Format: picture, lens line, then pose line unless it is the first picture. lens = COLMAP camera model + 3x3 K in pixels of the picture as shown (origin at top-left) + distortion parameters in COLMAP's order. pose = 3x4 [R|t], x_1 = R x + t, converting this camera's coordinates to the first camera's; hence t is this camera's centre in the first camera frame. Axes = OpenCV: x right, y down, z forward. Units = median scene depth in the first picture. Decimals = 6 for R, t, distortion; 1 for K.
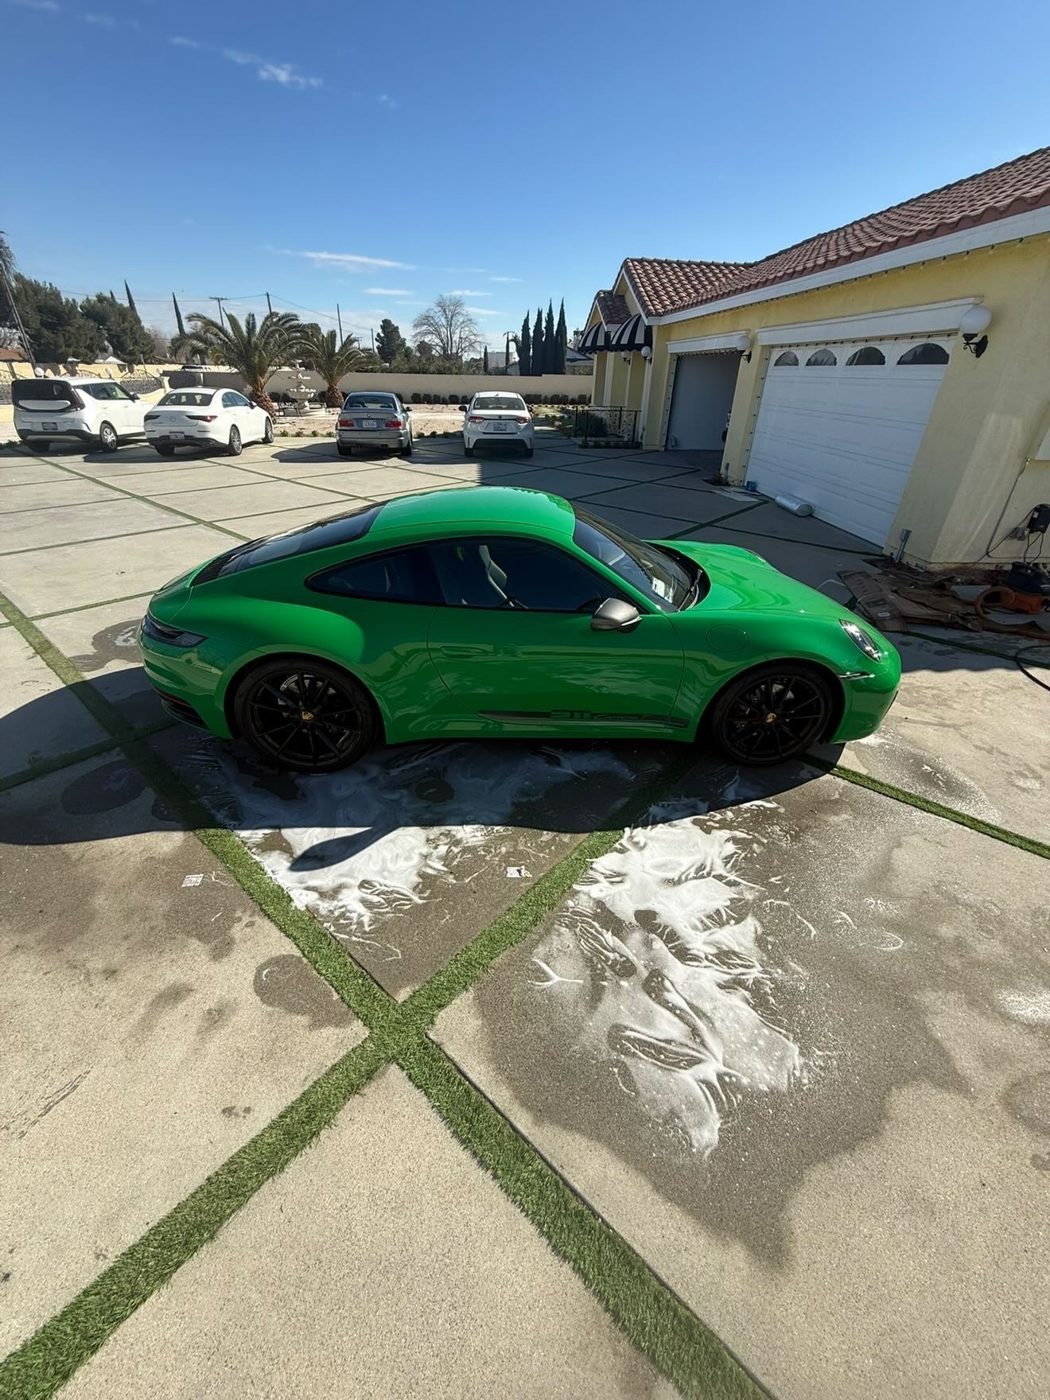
lens RADIAL K [[550.0, 0, 526.8], [0, 550.0, 699.9], [0, 0, 1]] dist [-0.001157, 0.000083]
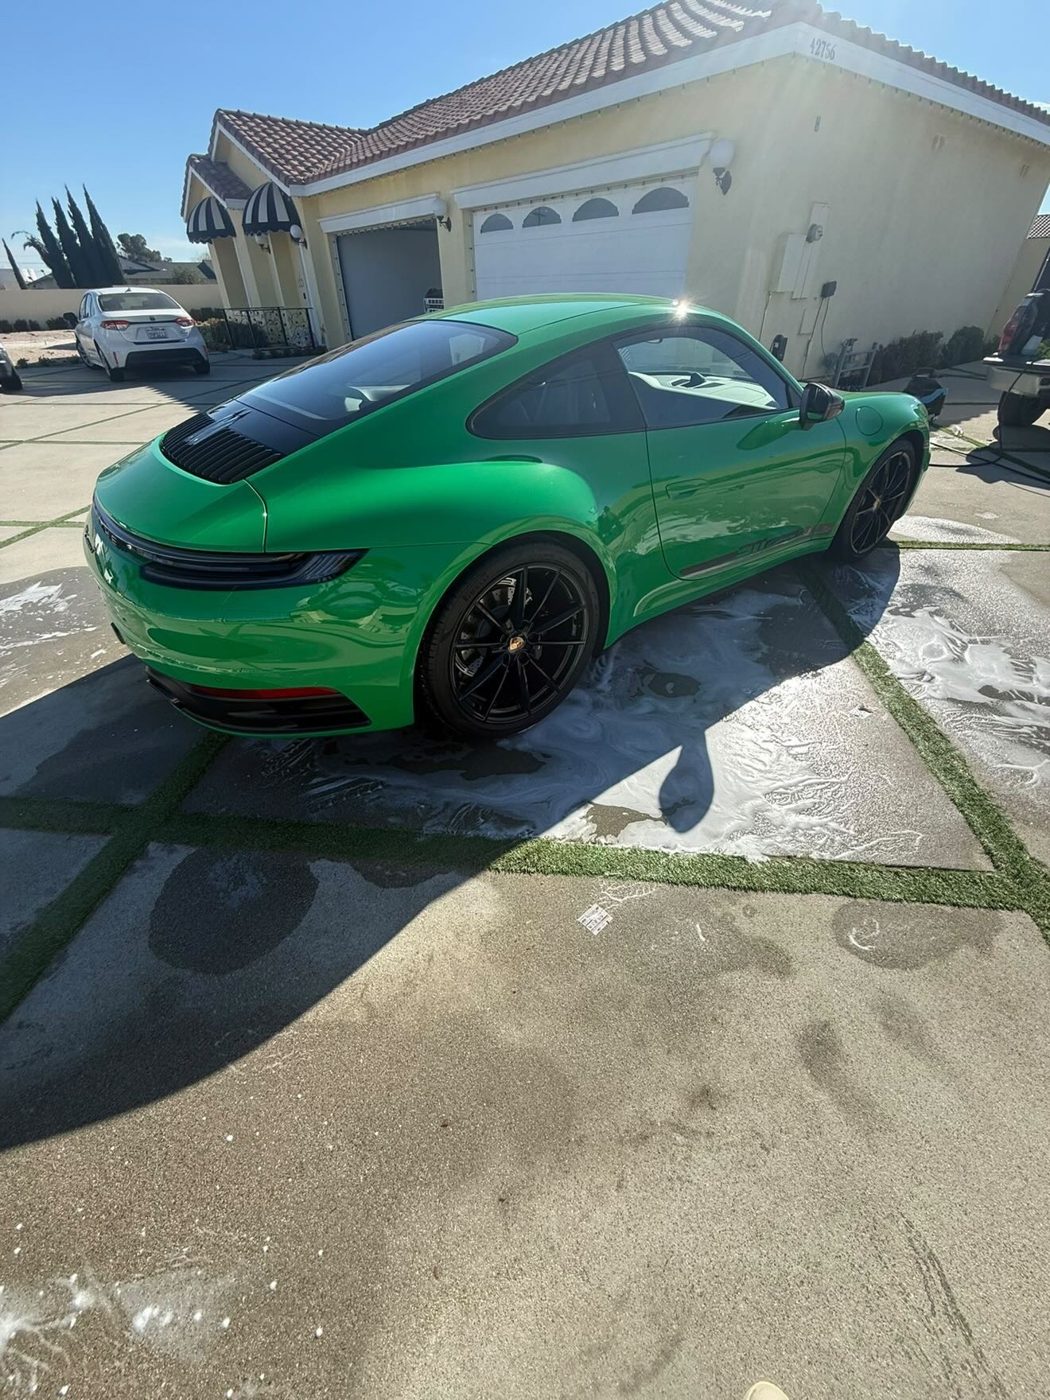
lens RADIAL K [[550.0, 0, 525.4], [0, 550.0, 700.0], [0, 0, 1]] dist [-0.001157, 0.000083]
pose [[0.821723, -0.365752, 0.437032, -0.758741], [0.316746, 0.930633, 0.183289, -0.024766], [-0.473755, -0.012185, 0.880573, 0.457819]]
